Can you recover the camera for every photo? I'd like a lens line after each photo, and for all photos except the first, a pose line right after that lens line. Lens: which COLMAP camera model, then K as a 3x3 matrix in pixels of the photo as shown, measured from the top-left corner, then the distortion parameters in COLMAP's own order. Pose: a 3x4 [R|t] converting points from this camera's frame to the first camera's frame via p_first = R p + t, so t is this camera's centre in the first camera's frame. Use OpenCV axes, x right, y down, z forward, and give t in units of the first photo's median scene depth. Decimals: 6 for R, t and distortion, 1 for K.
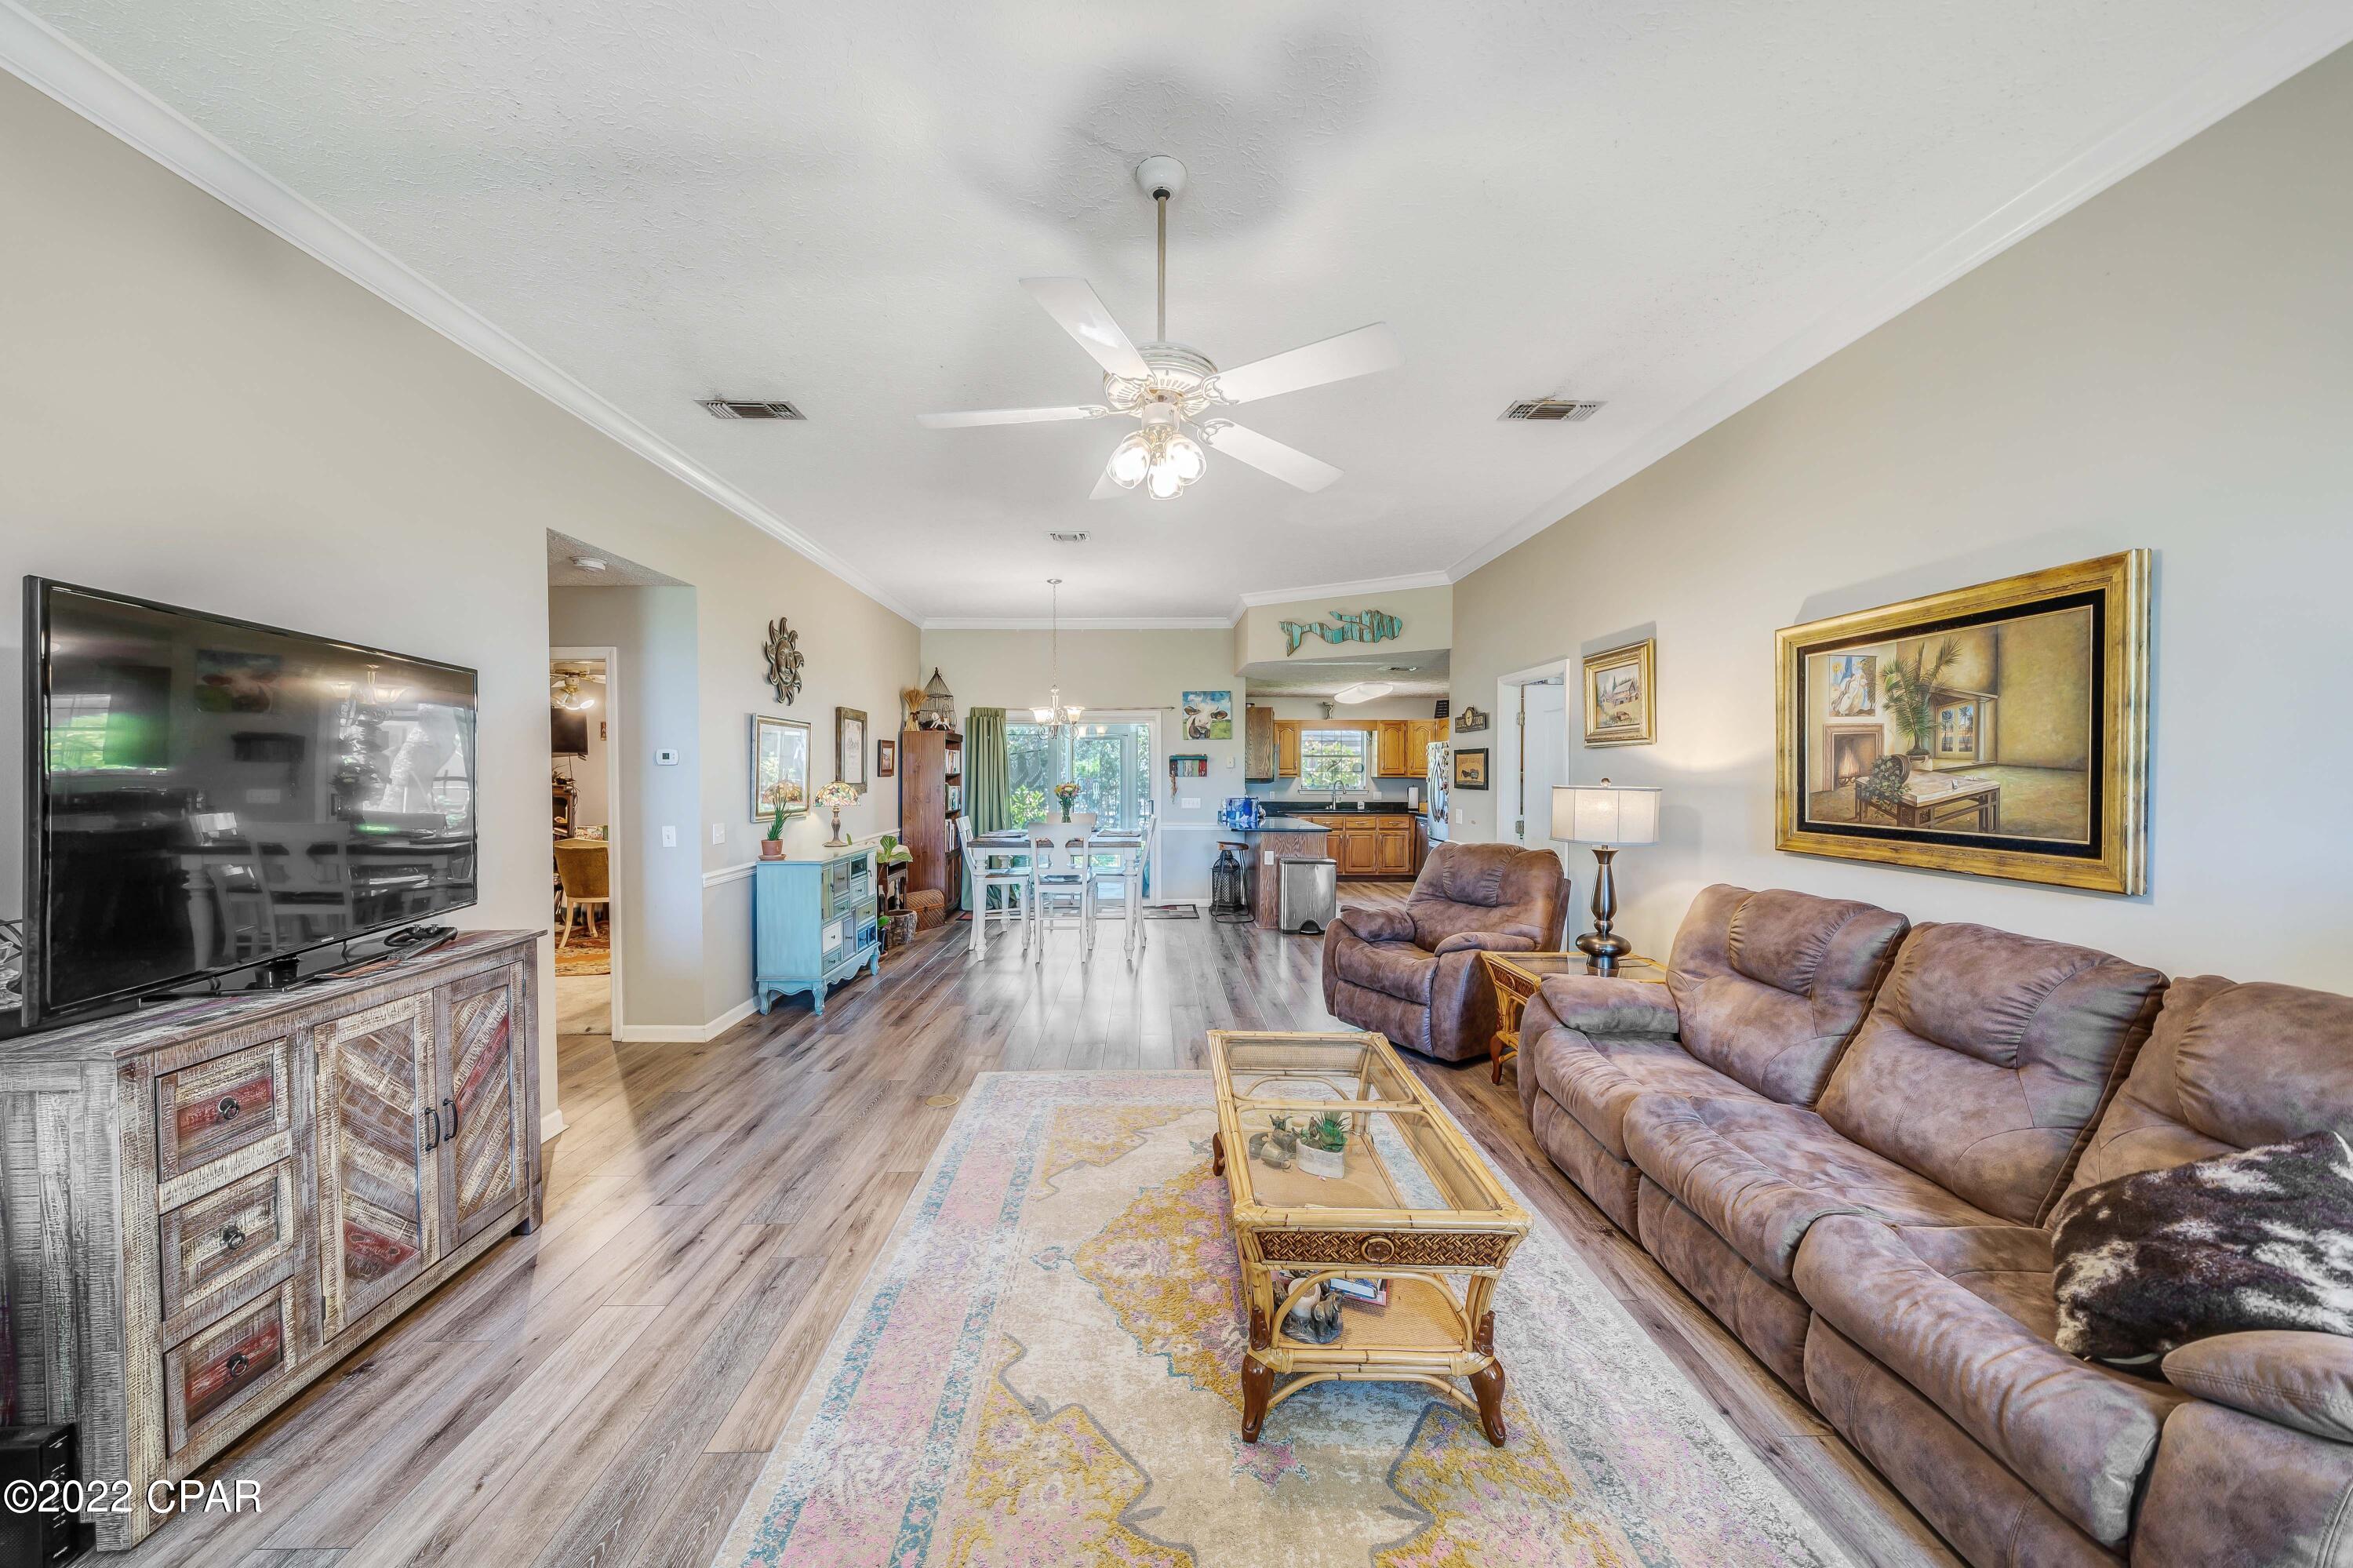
lens RADIAL K [[838.9, 0, 1176.5], [0, 838.9, 784.0], [0, 0, 1]] dist [0.000123, -0.000087]
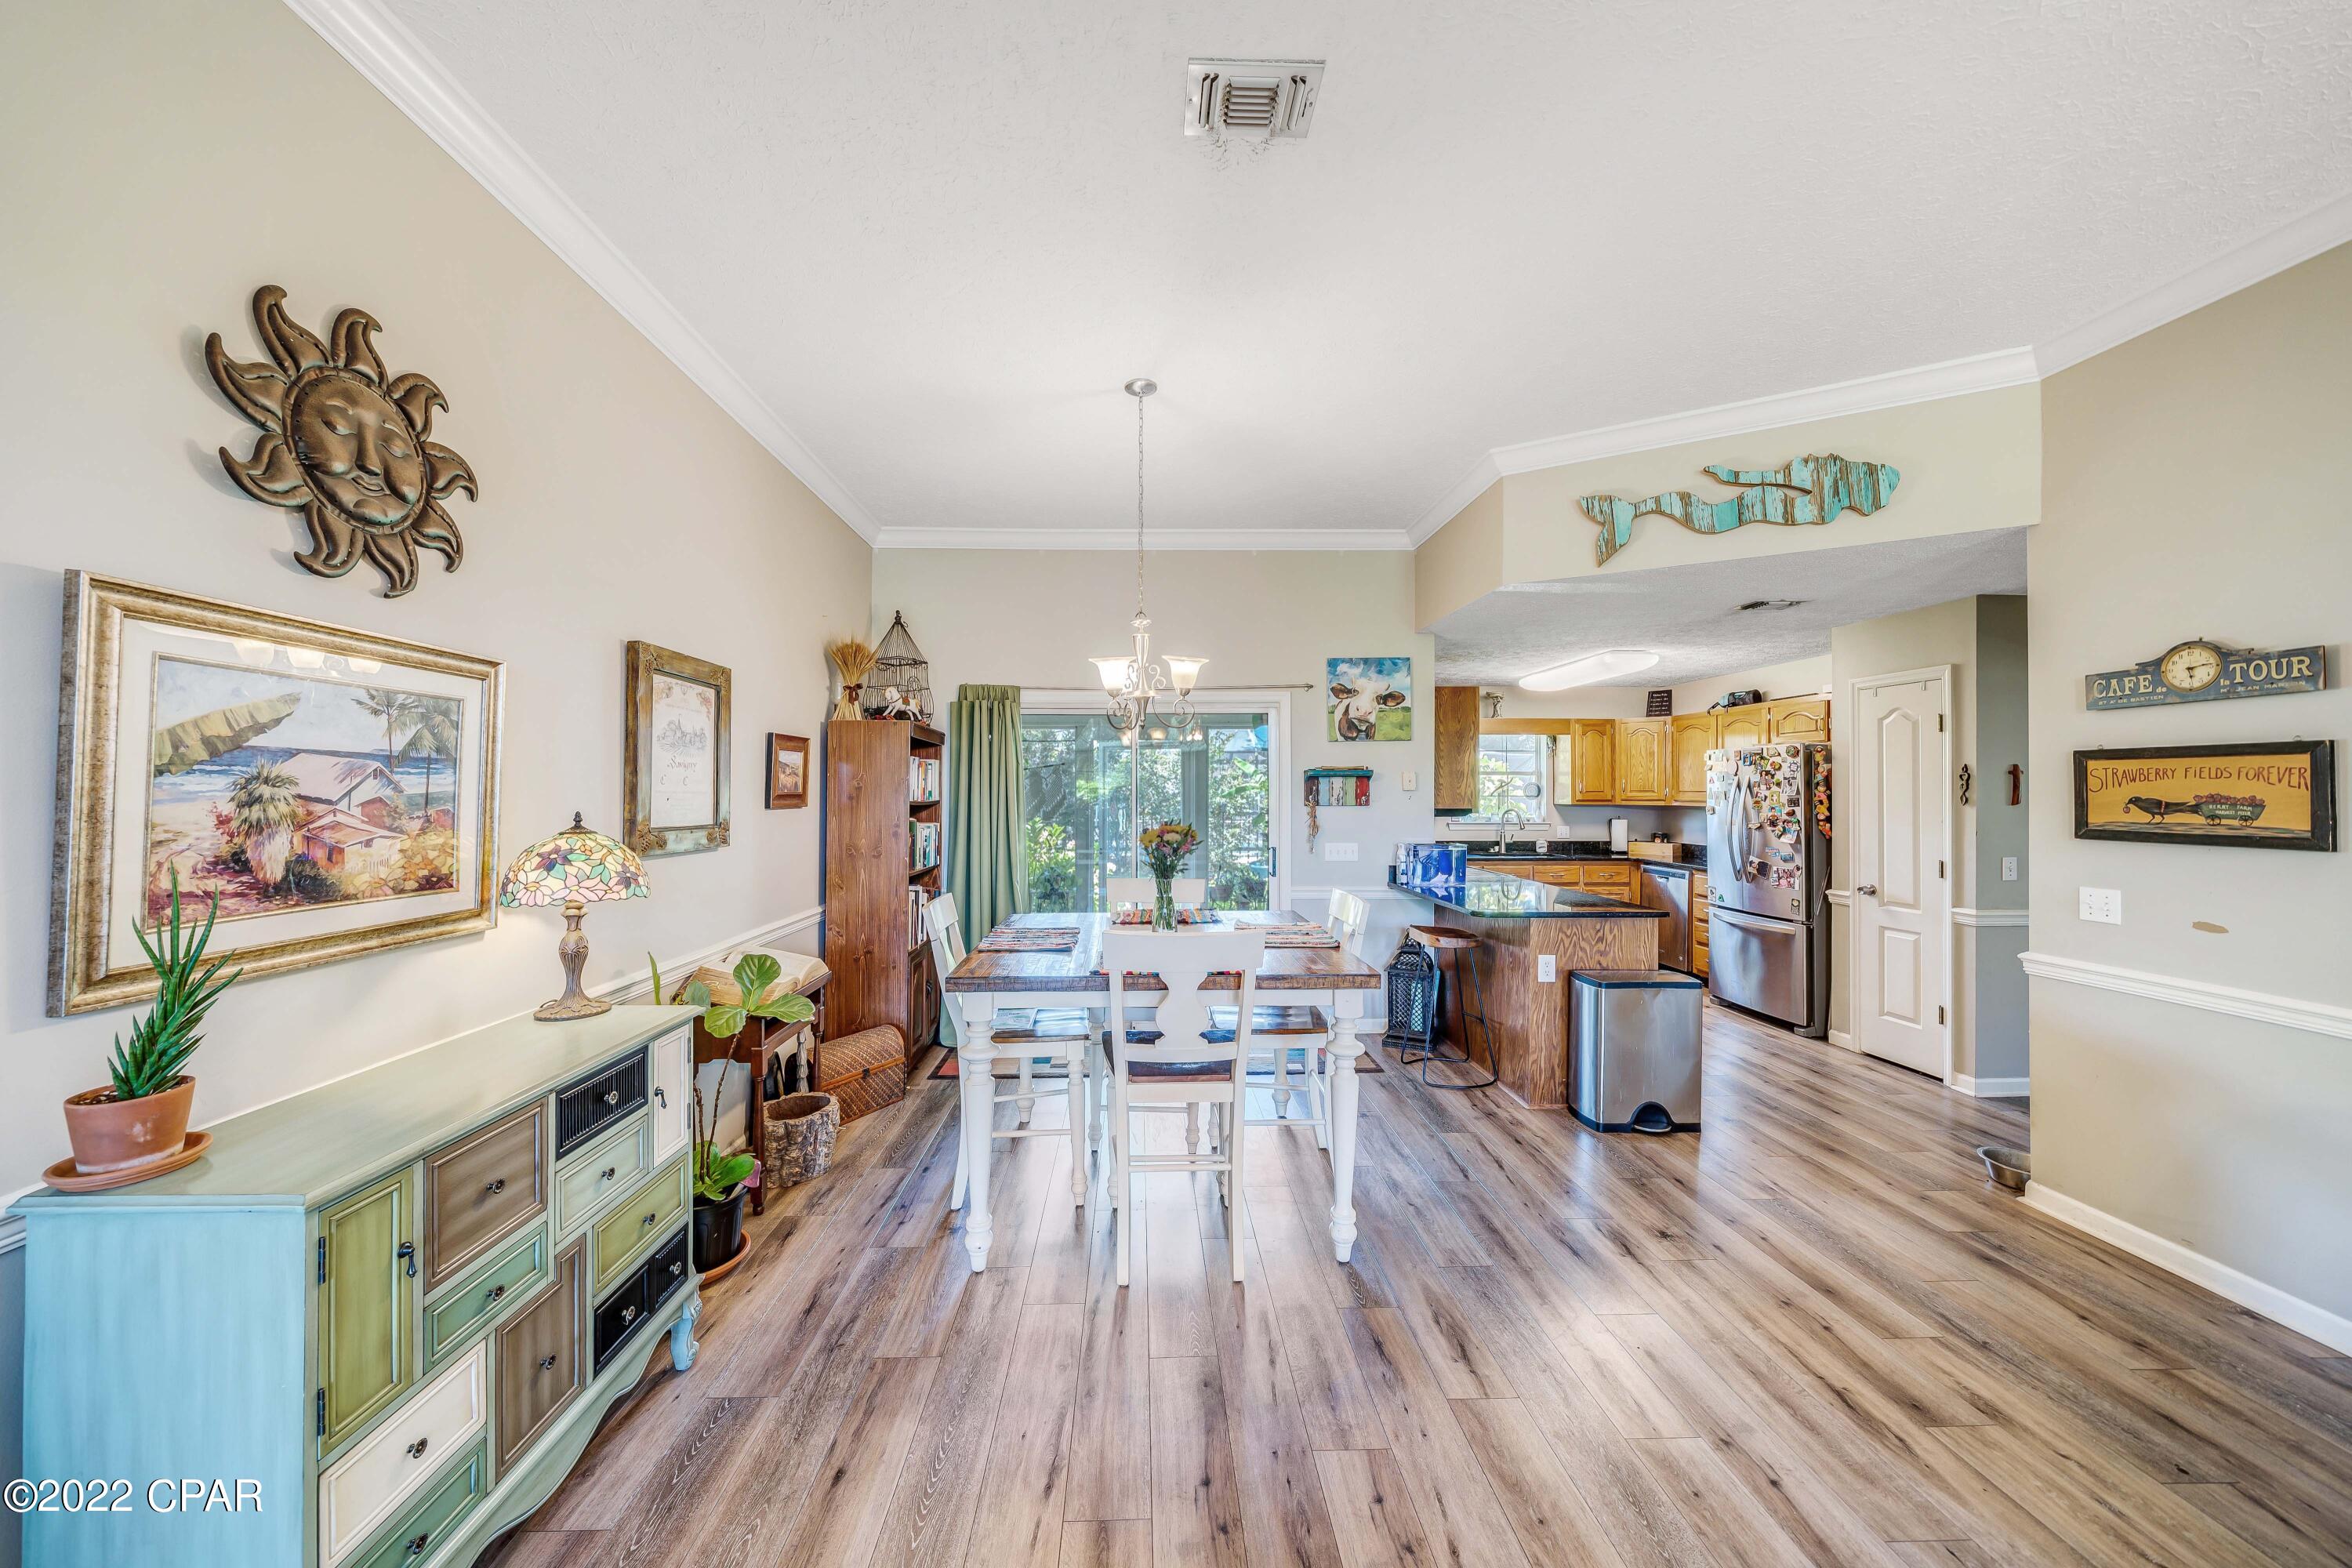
lens RADIAL K [[838.5, 0, 1176.0], [0, 838.5, 784.0], [0, 0, 1]] dist [0.000123, -0.000087]
pose [[0.999926, 0.001348, 0.012052, -0.113052], [-0.001054, 0.999702, -0.024373, -0.010419], [-0.012081, 0.024358, 0.999630, 0.465449]]
